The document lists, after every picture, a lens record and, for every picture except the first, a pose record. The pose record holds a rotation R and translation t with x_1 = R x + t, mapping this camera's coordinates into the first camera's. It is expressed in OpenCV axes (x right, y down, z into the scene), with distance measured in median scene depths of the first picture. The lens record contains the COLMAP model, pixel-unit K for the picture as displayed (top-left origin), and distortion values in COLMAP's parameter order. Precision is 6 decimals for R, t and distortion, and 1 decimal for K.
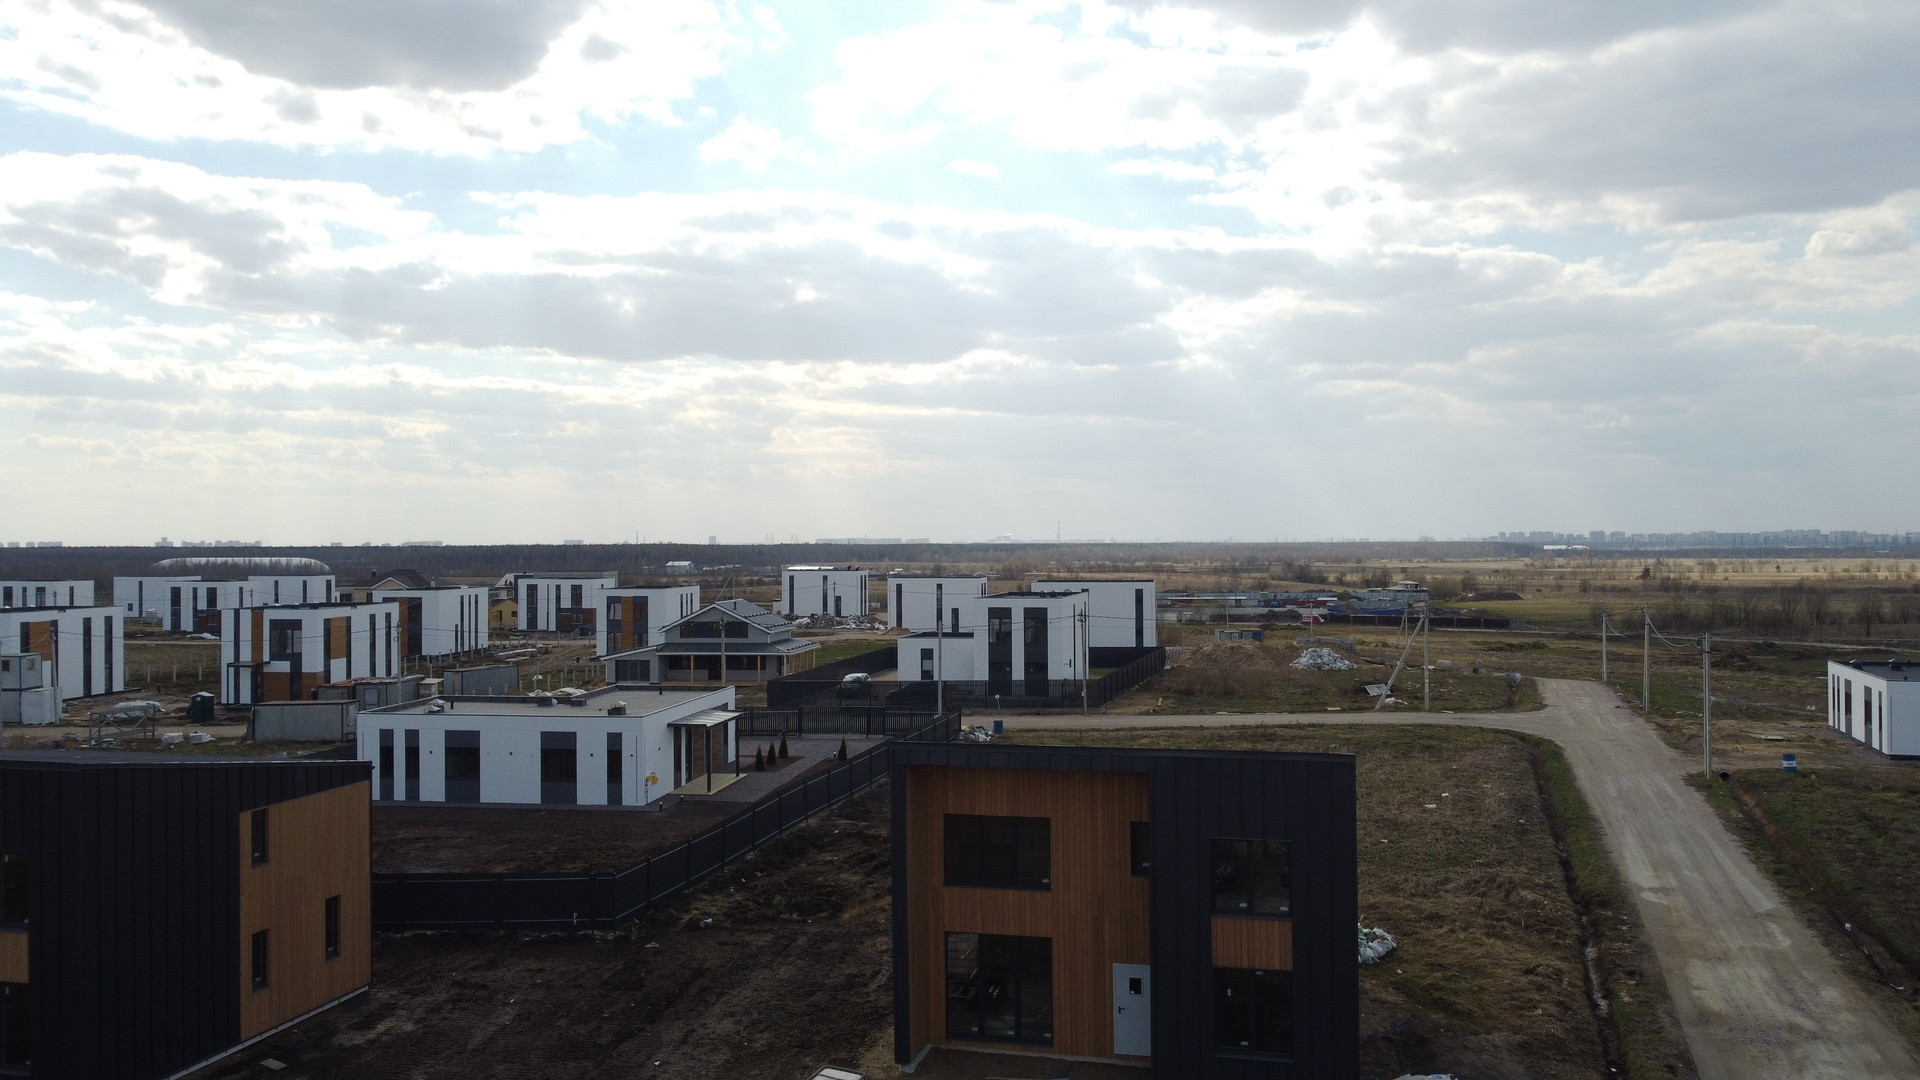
lens RADIAL K [[1458.0, 0, 964.6], [0, 1458.0, 531.2], [0, 0, 1]] dist [0.002761, -0.005299]
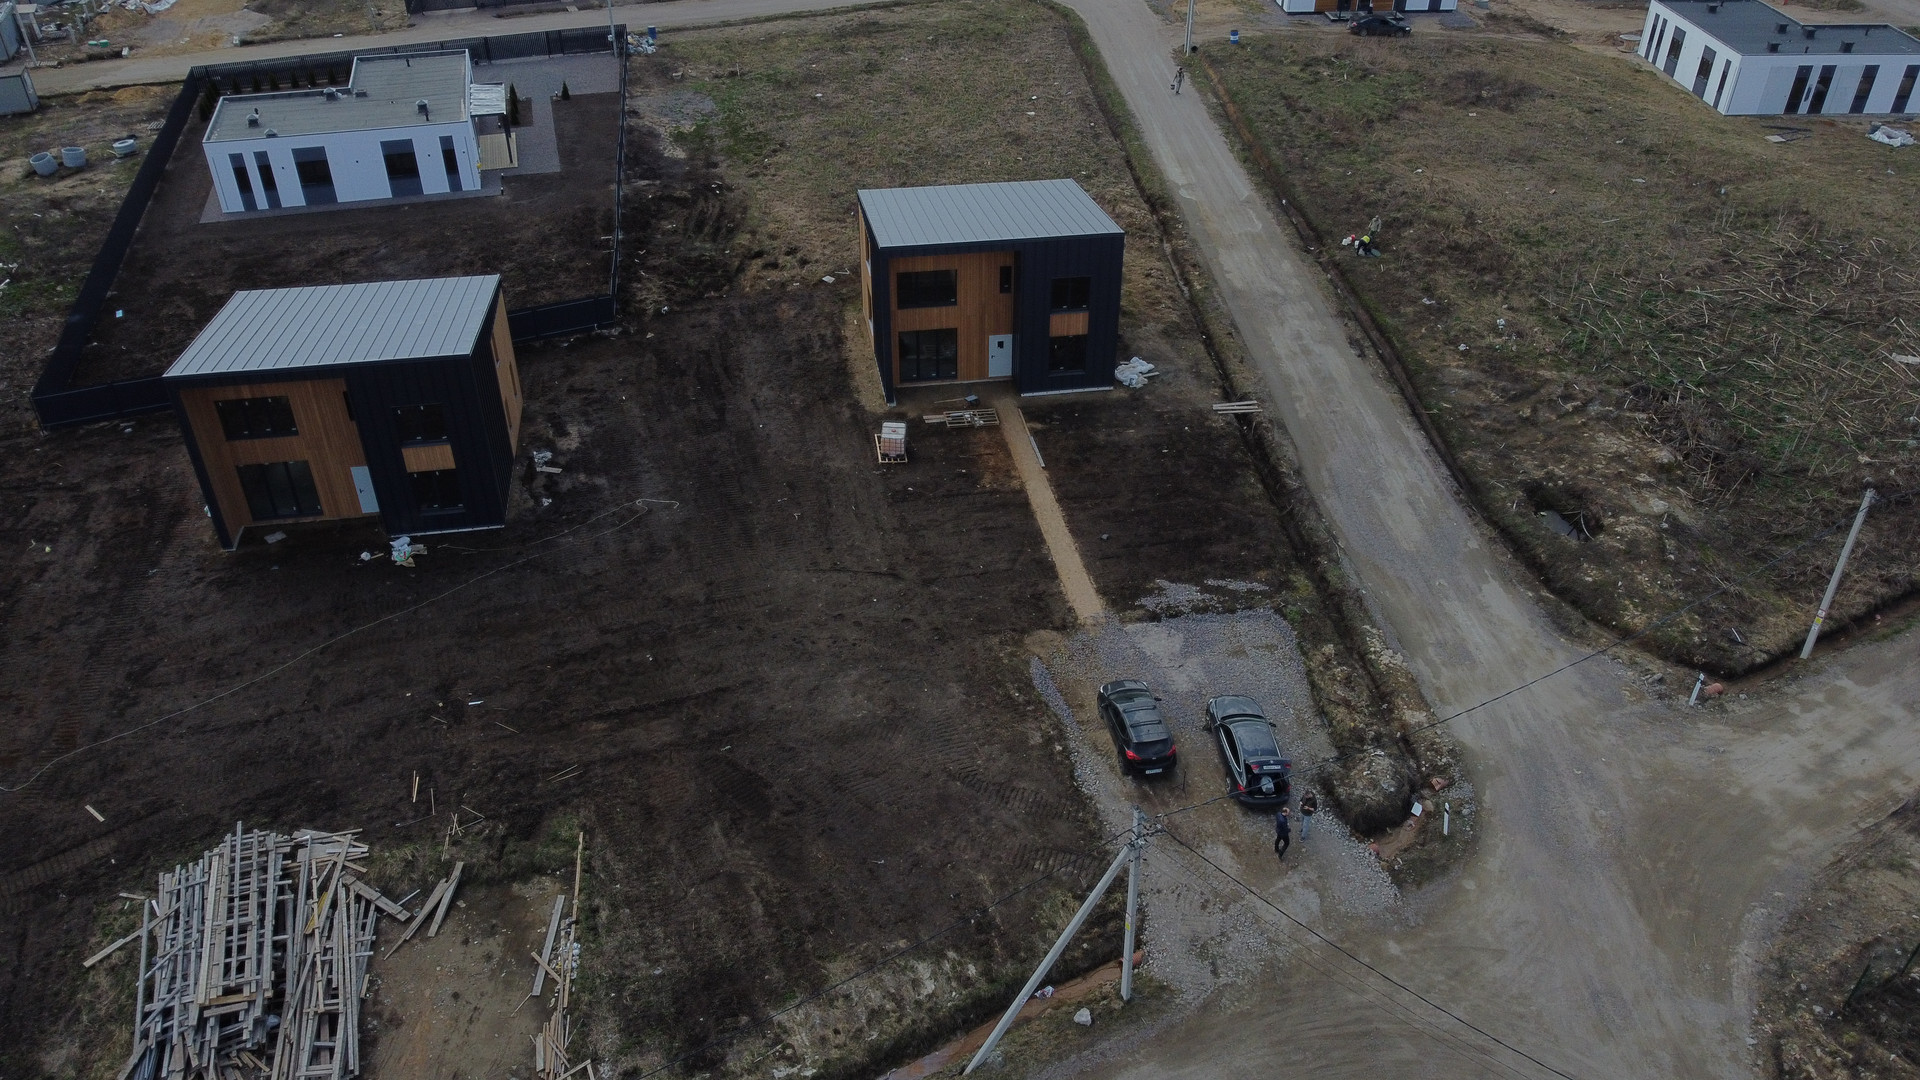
lens RADIAL K [[1458.0, 0, 964.6], [0, 1458.0, 531.2], [0, 0, 1]] dist [0.002761, -0.005299]
pose [[0.914857, -0.220871, 0.338013, -0.327960], [-0.015828, 0.816865, 0.576611, -0.310622], [-0.403468, -0.532867, 0.743819, -0.286130]]
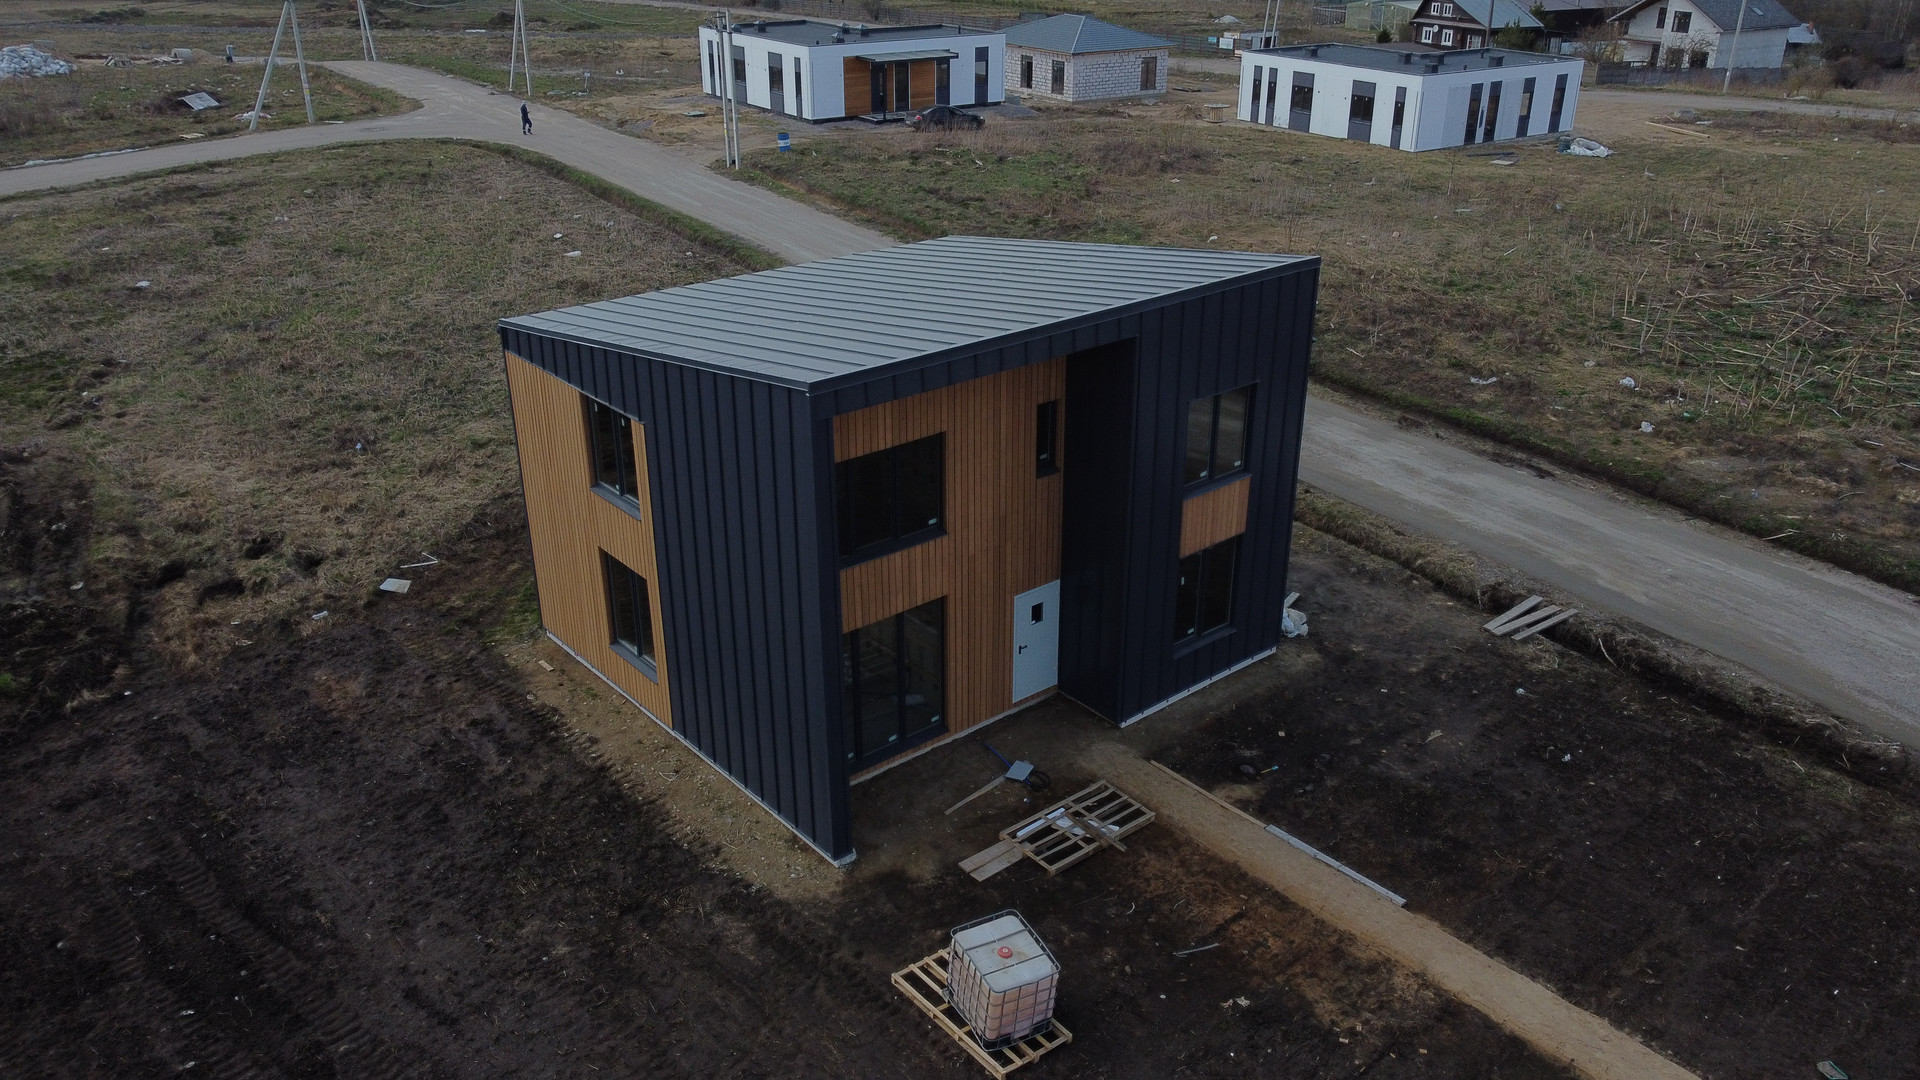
lens RADIAL K [[1458.0, 0, 964.6], [0, 1458.0, 531.2], [0, 0, 1]] dist [0.002761, -0.005299]
pose [[0.577274, -0.329816, 0.746978, -0.228979], [-0.014642, 0.910469, 0.413318, -0.016751], [-0.816419, -0.249535, 0.520761, 0.336767]]
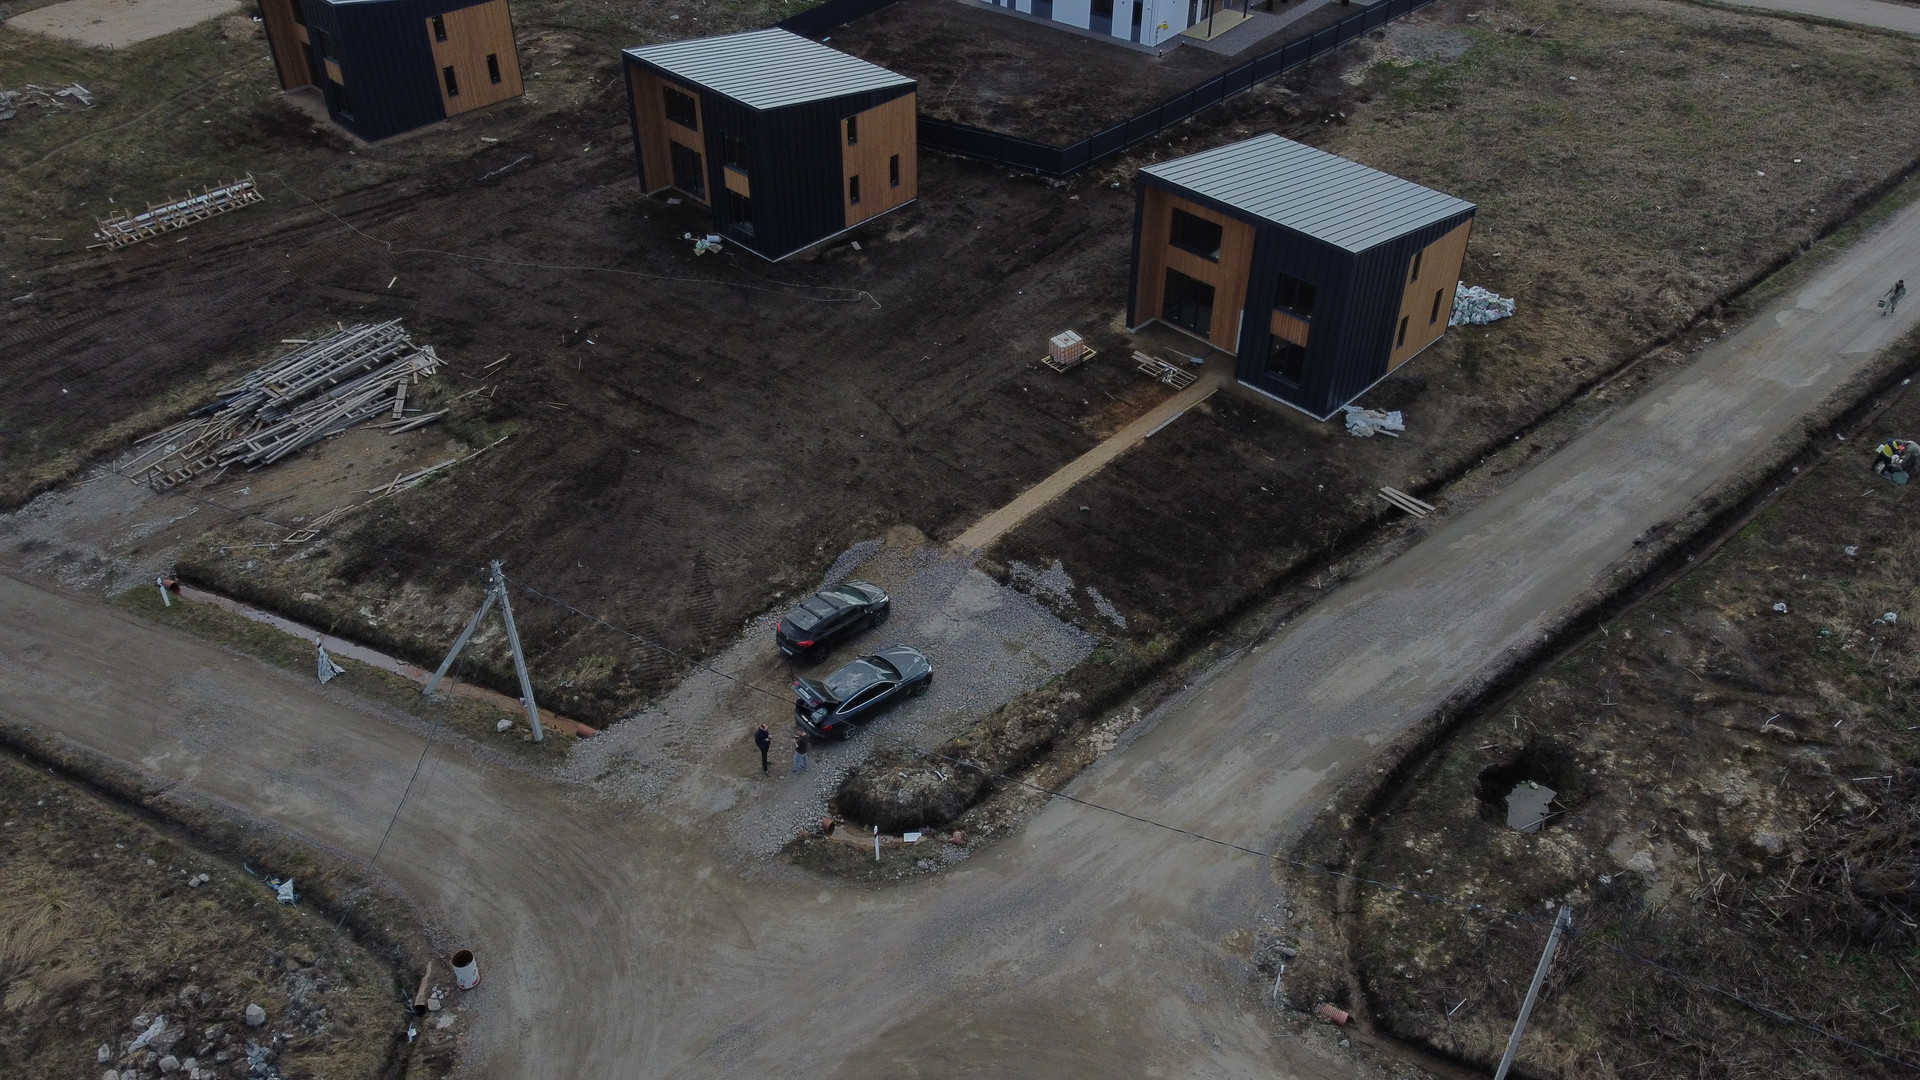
lens RADIAL K [[1458.0, 0, 964.6], [0, 1458.0, 531.2], [0, 0, 1]] dist [0.002761, -0.005299]
pose [[0.867083, 0.318852, -0.382753, 0.302524], [-0.009057, 0.778291, 0.627839, -0.322861], [0.498081, -0.540922, 0.677731, -0.284119]]
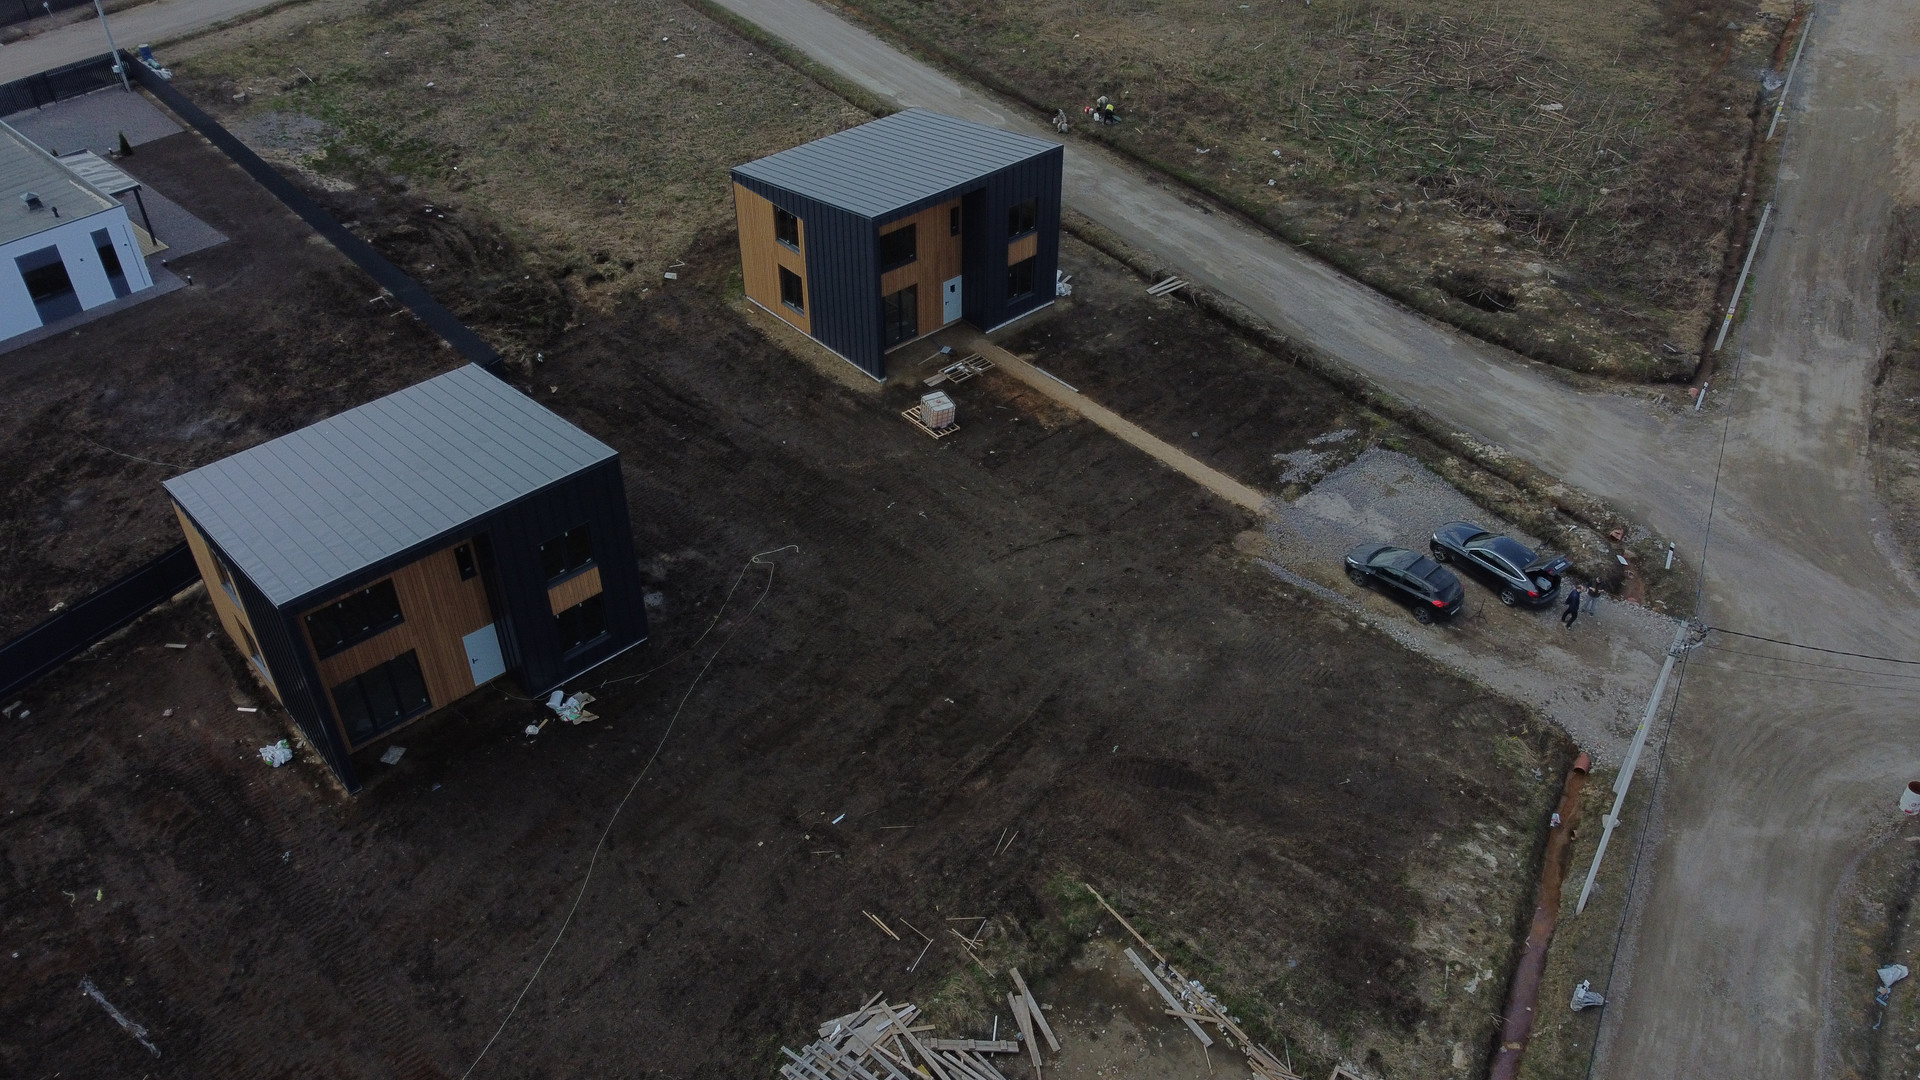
lens RADIAL K [[1458.0, 0, 964.6], [0, 1458.0, 531.2], [0, 0, 1]] dist [0.002761, -0.005299]
pose [[0.553574, -0.509686, 0.658617, -0.656066], [-0.019669, 0.782624, 0.622184, -0.316676], [-0.832568, -0.357380, 0.423215, 0.040236]]
